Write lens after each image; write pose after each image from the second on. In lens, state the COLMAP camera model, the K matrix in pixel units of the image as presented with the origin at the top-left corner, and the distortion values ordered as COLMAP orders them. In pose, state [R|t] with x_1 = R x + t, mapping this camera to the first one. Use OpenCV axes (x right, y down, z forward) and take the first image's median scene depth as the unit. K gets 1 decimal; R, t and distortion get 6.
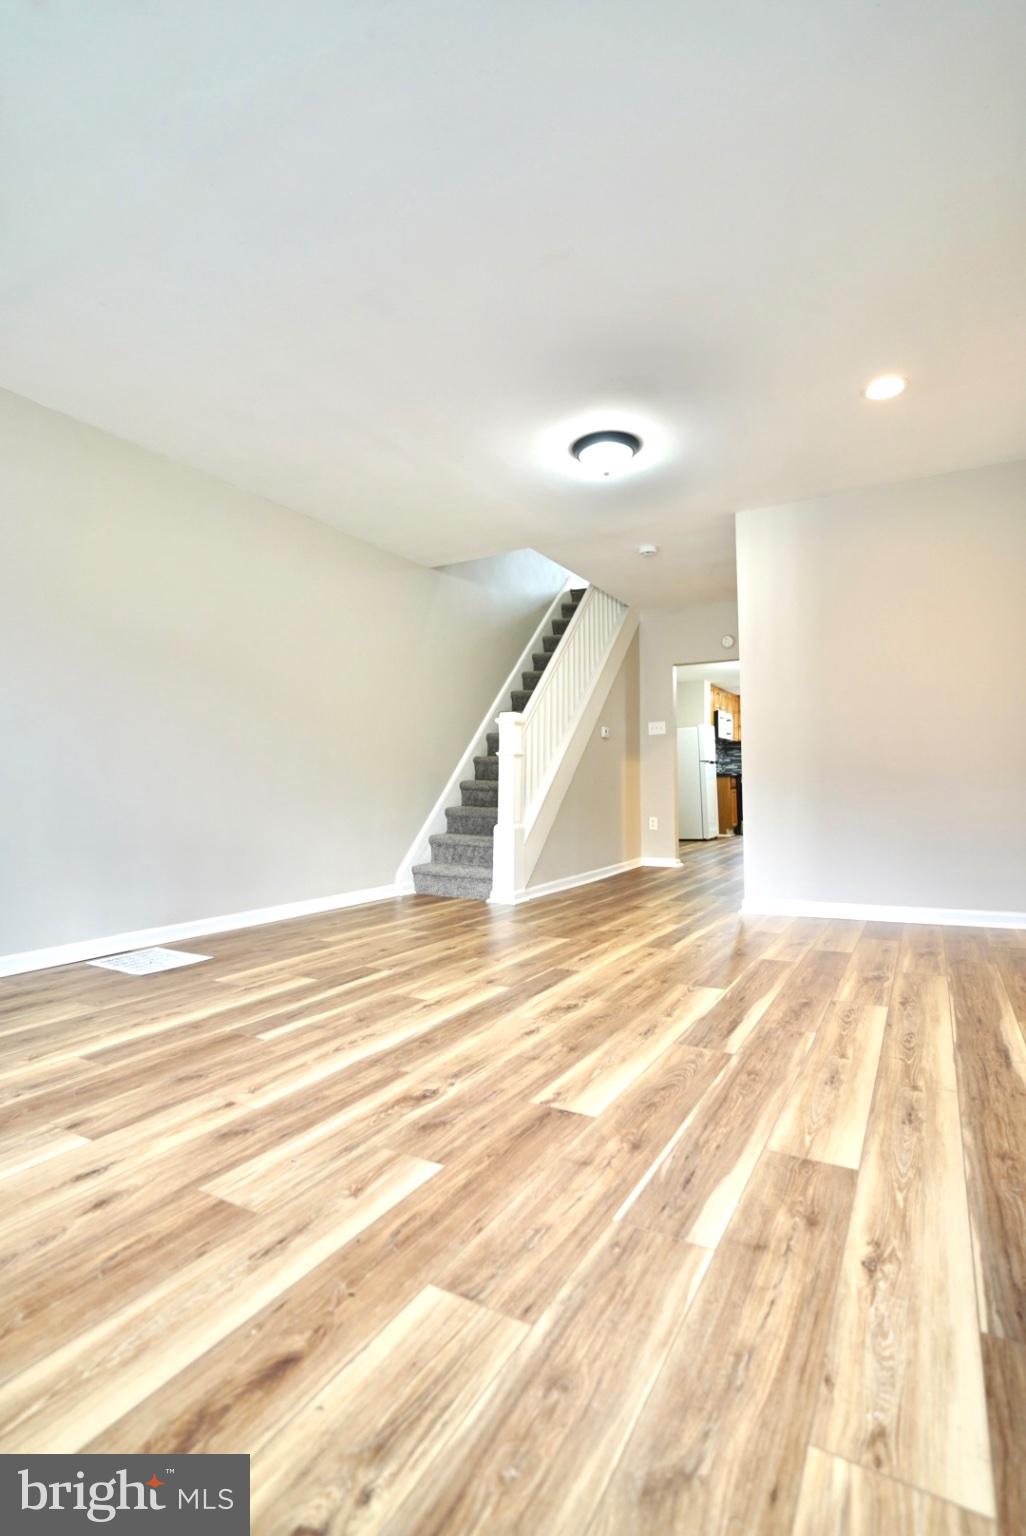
lens RADIAL K [[742.1, 0, 512.4], [0, 742.1, 764.9], [0, 0, 1]] dist [0.021108, 0.000178]
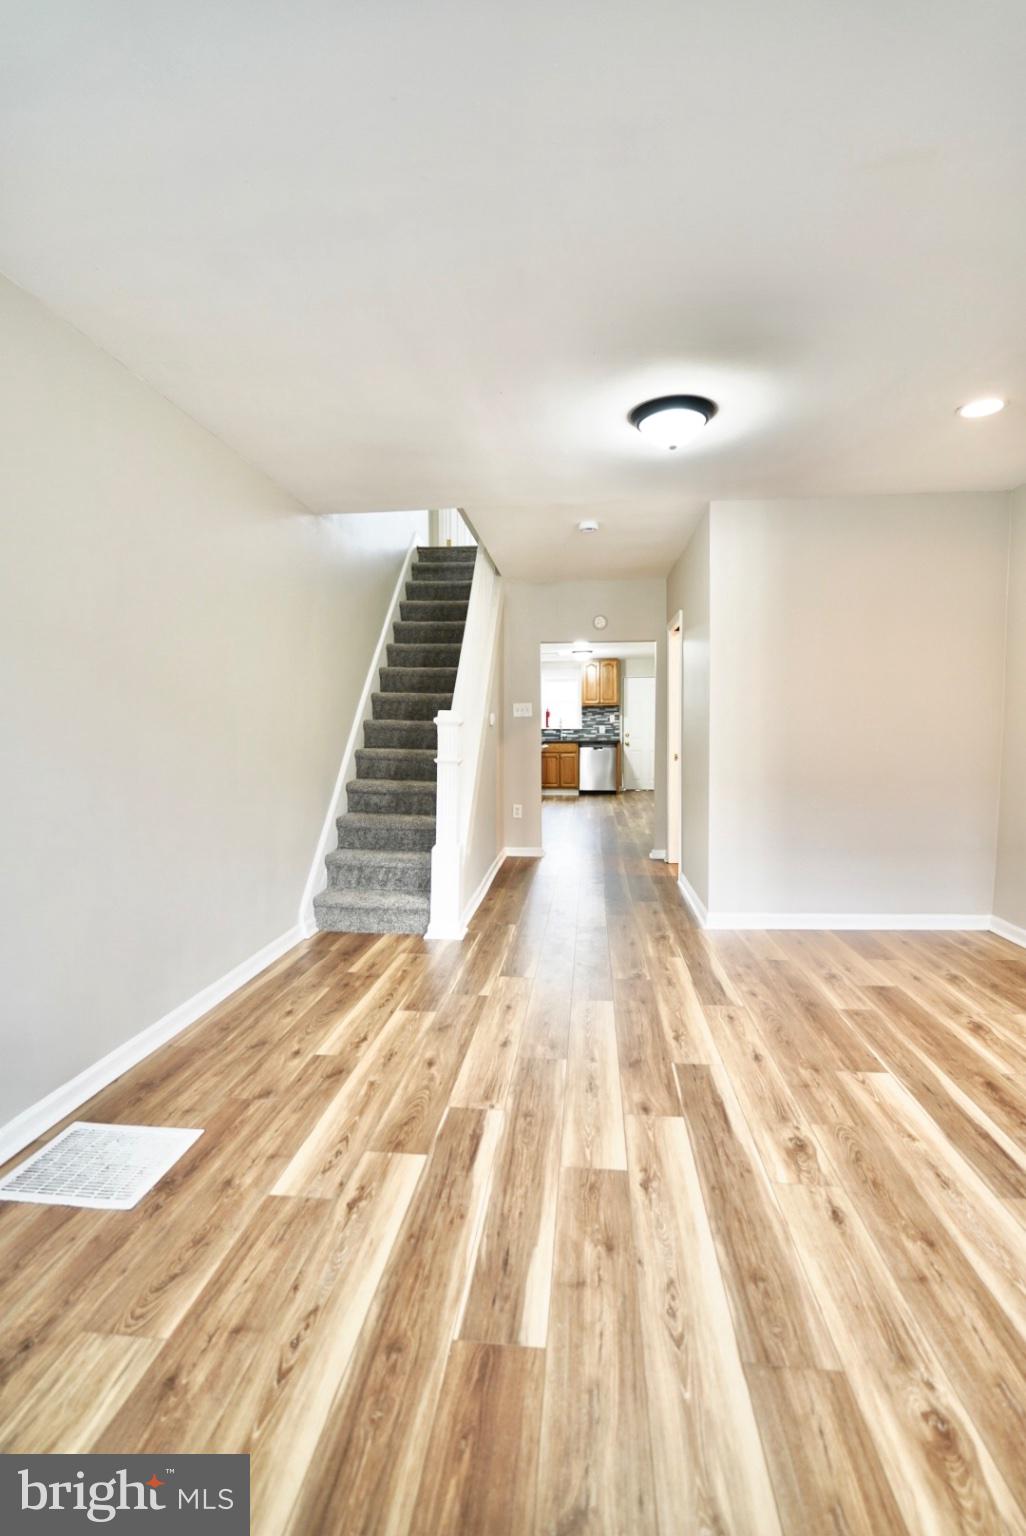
lens RADIAL K [[742.1, 0, 518.8], [0, 742.1, 766.4], [0, 0, 1]] dist [0.021108, 0.000178]
pose [[0.918224, -0.016585, 0.395714, -0.251753], [-0.013254, 0.997277, 0.072552, -0.066093], [-0.395839, -0.071864, 0.915504, 0.202838]]
